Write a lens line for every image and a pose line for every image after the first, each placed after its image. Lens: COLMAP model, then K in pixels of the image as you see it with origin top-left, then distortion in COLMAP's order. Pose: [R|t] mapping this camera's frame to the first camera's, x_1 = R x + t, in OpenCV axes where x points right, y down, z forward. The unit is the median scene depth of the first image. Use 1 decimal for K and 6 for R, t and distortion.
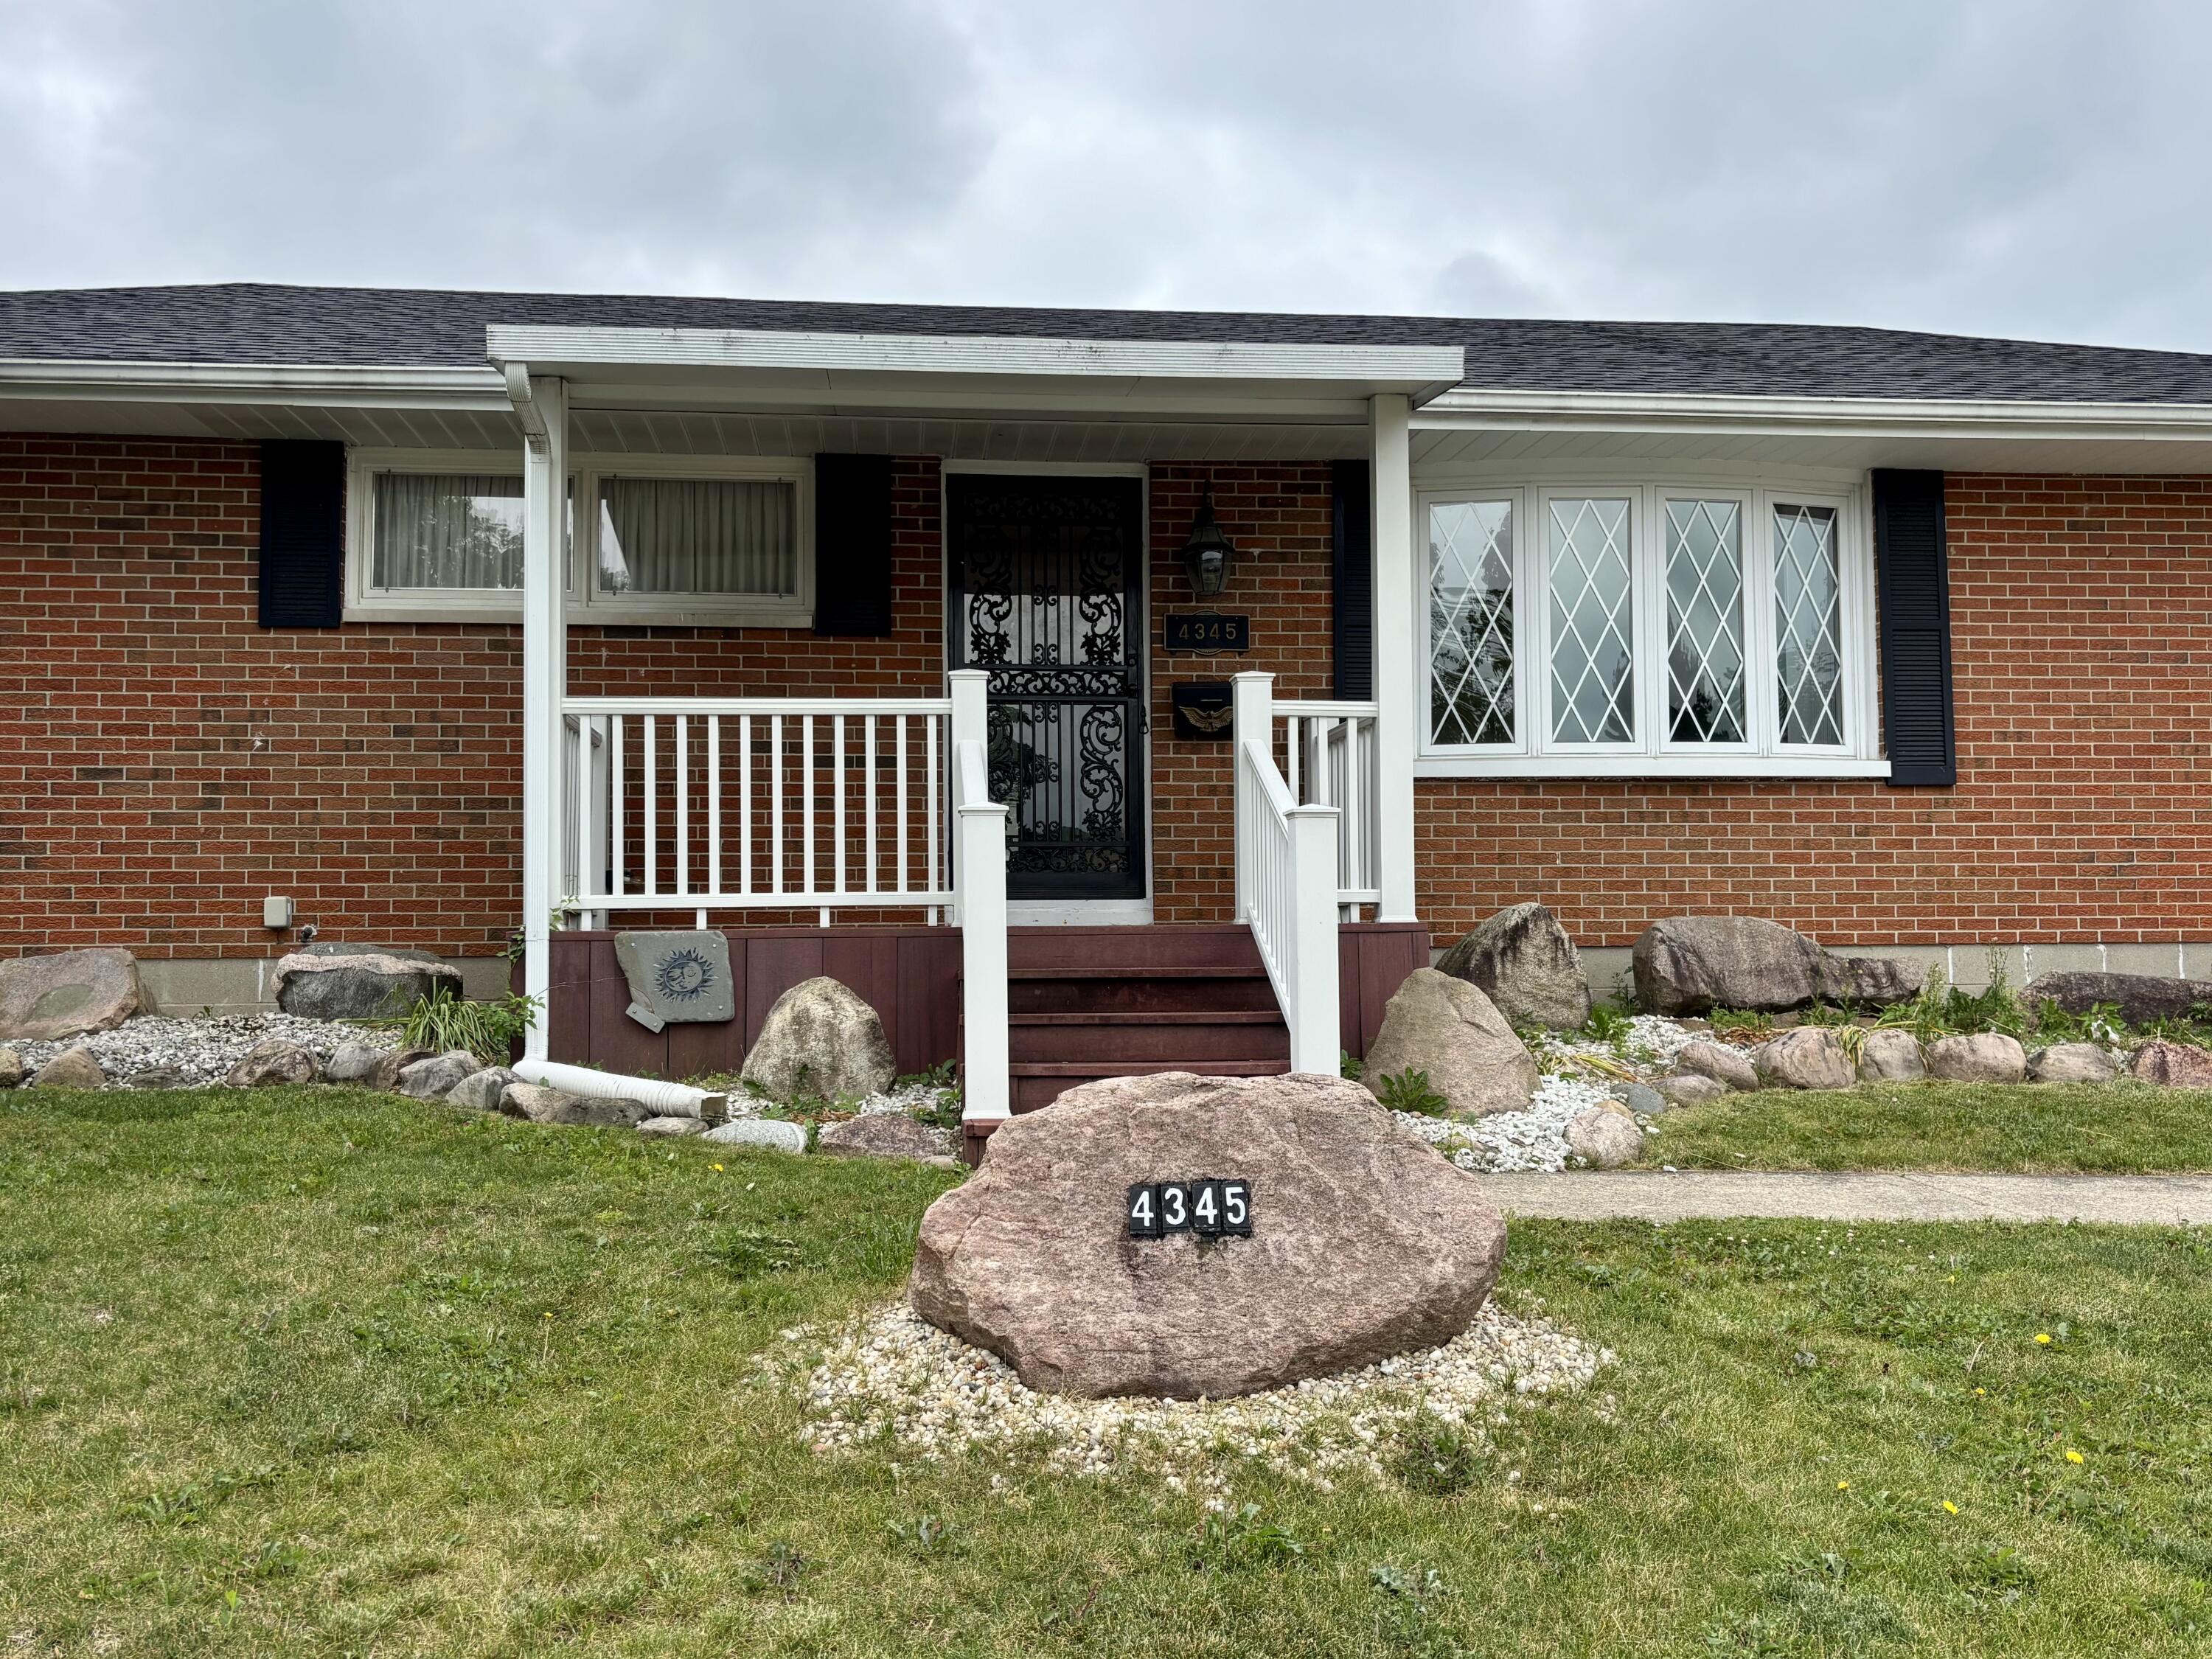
lens RADIAL K [[1952.5, 0, 1109.5], [0, 1952.5, 828.4], [0, 0, 1]] dist [0.014517, 0.002506]
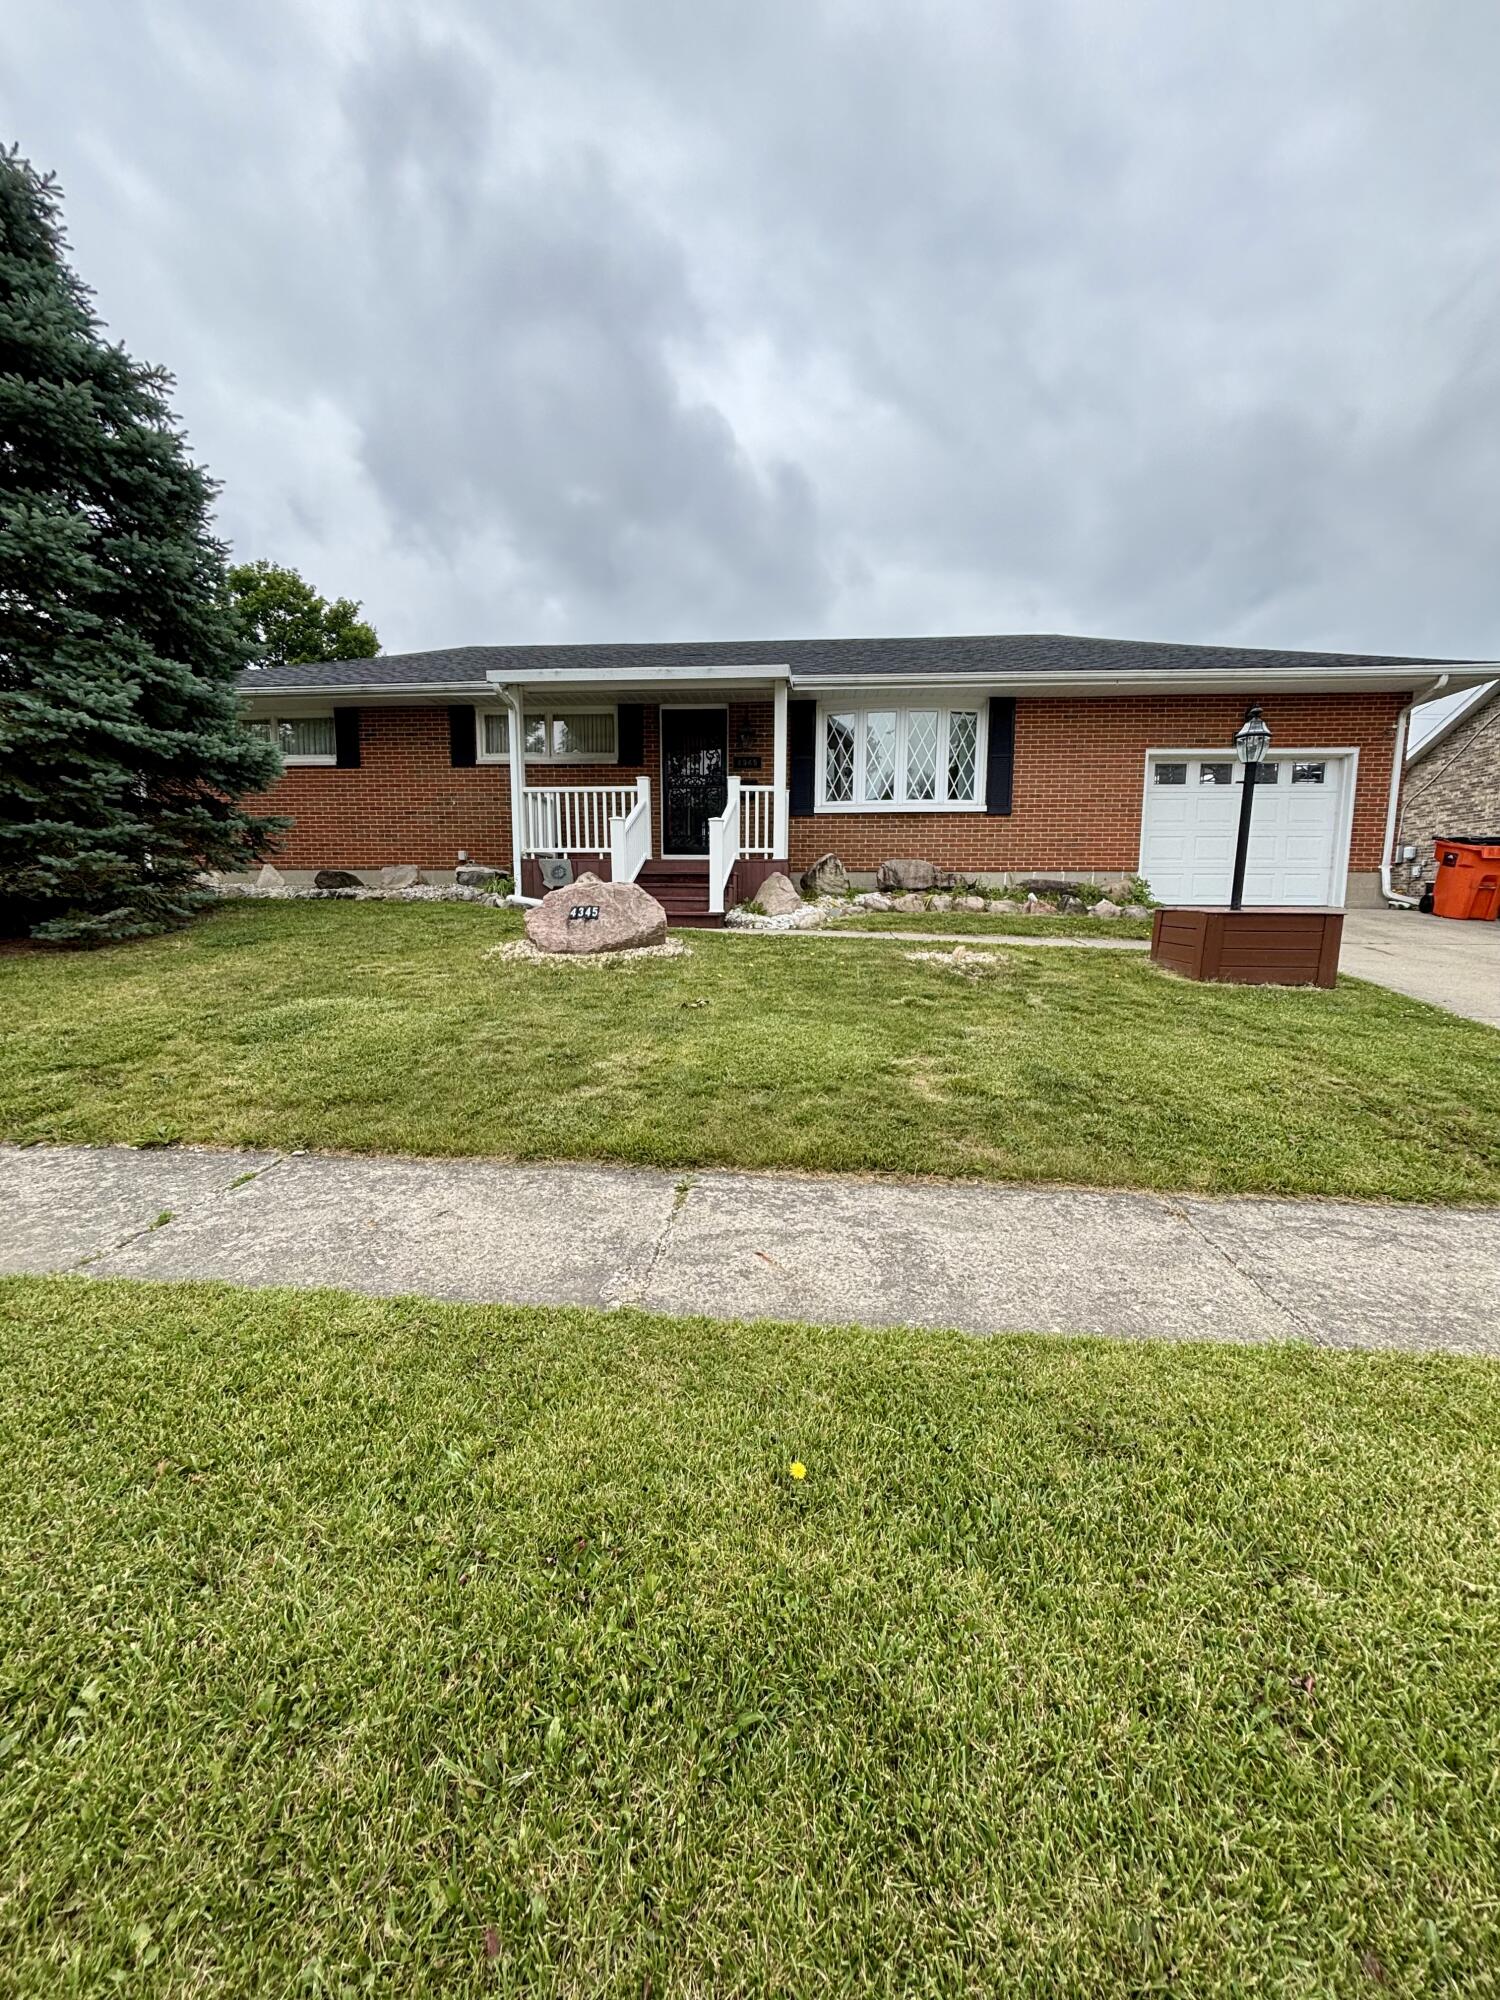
lens RADIAL K [[807.2, 0, 744.1], [0, 807.2, 1001.4], [0, 0, 1]] dist [-0.000191, -0.000027]
pose [[0.980779, 0.038660, -0.191252, 0.332682], [-0.001771, 0.981898, 0.189400, 0.026520], [0.195112, -0.185421, 0.963094, -0.284968]]
